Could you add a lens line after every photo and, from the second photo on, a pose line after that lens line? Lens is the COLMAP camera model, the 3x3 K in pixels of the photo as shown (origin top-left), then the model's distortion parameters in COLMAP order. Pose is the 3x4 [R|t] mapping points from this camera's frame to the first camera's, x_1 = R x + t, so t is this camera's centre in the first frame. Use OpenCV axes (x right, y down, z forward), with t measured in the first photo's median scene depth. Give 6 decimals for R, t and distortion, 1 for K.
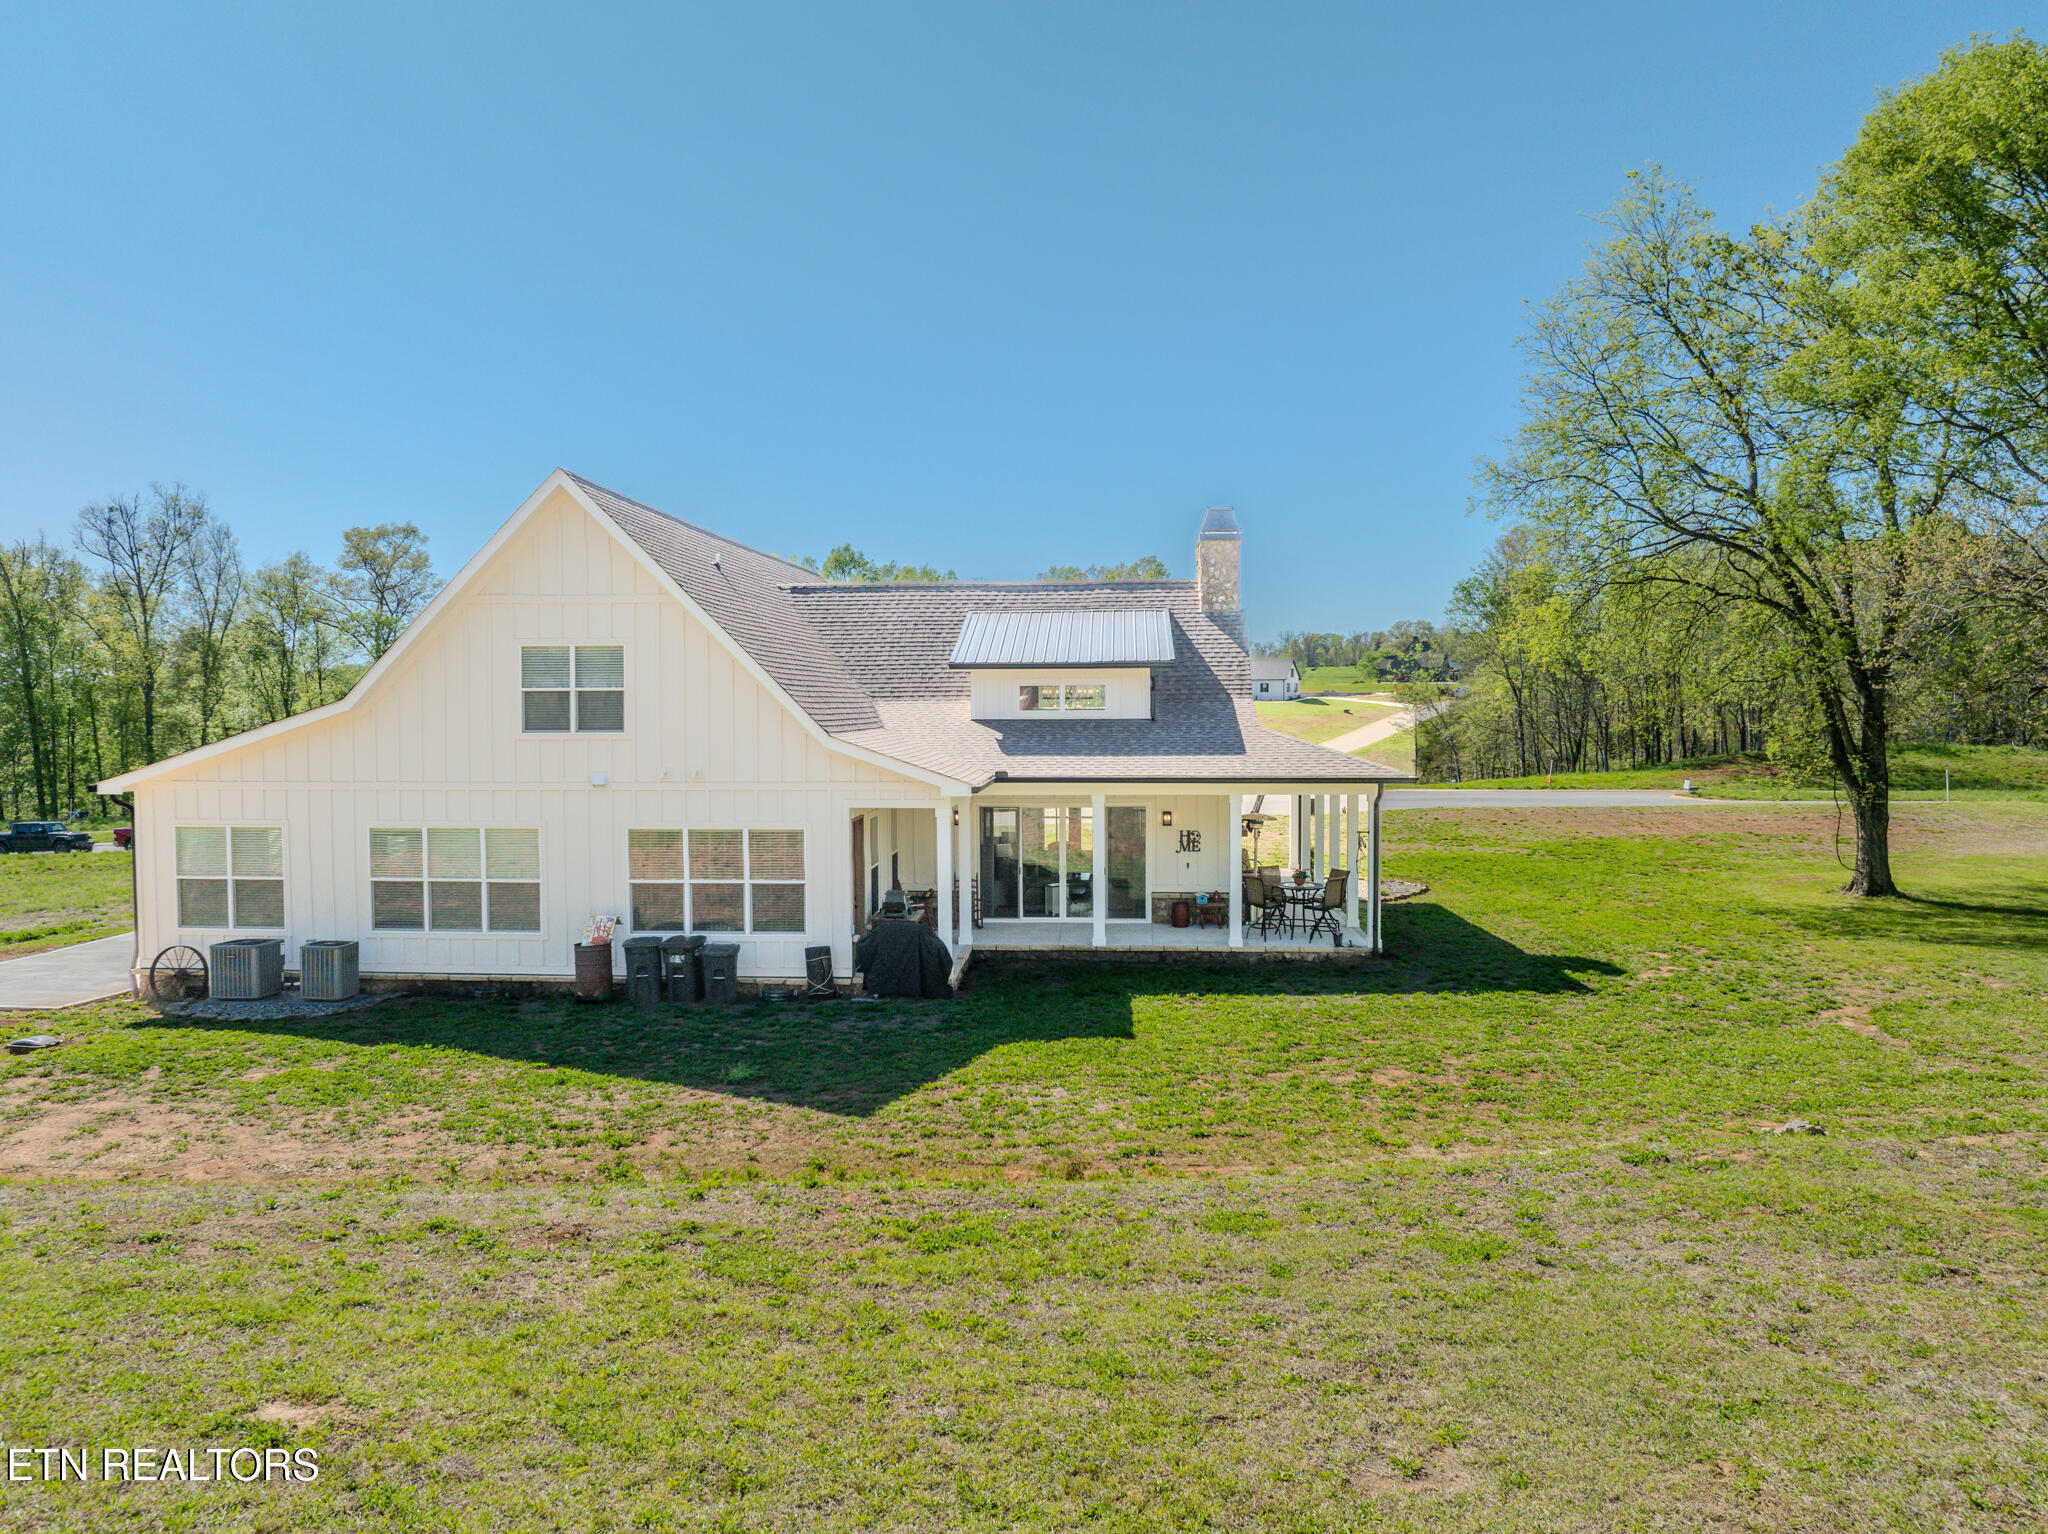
lens RADIAL K [[1399.5, 0, 1030.0], [0, 1399.5, 720.4], [0, 0, 1]] dist [-0.031501, 0.002336]
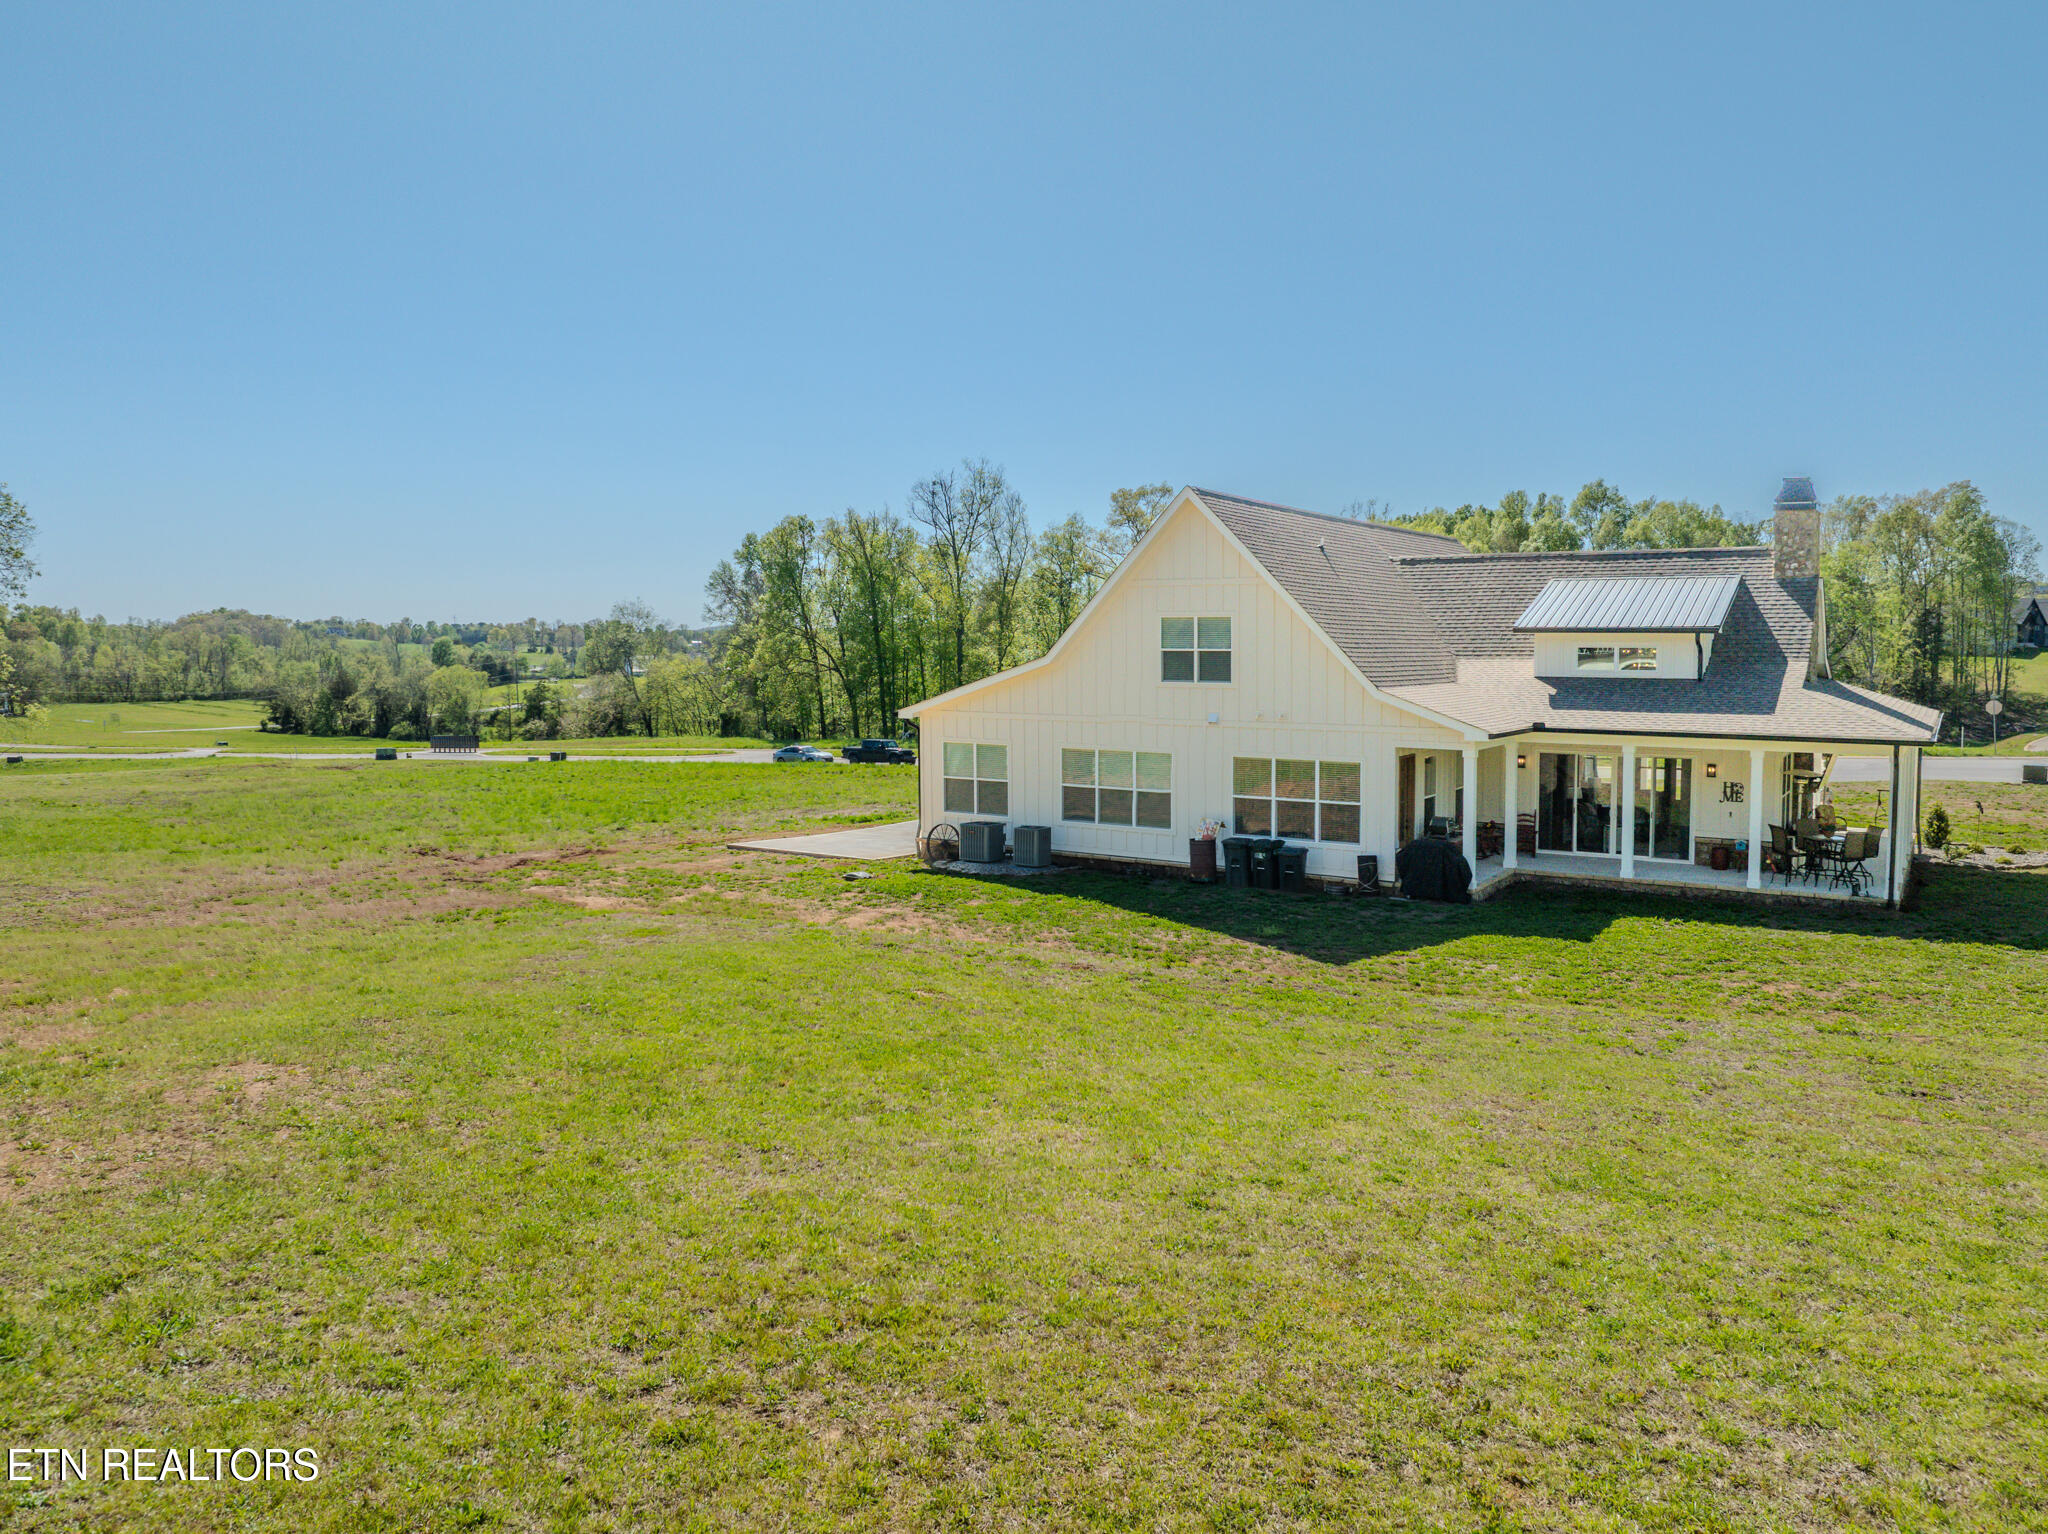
lens RADIAL K [[1399.5, 0, 1030.0], [0, 1399.5, 720.4], [0, 0, 1]] dist [-0.031501, 0.002336]
pose [[0.867296, 0.032944, -0.496701, 0.185715], [-0.012768, 0.998952, 0.043962, -0.010827], [0.497629, -0.031787, 0.866807, -0.221506]]
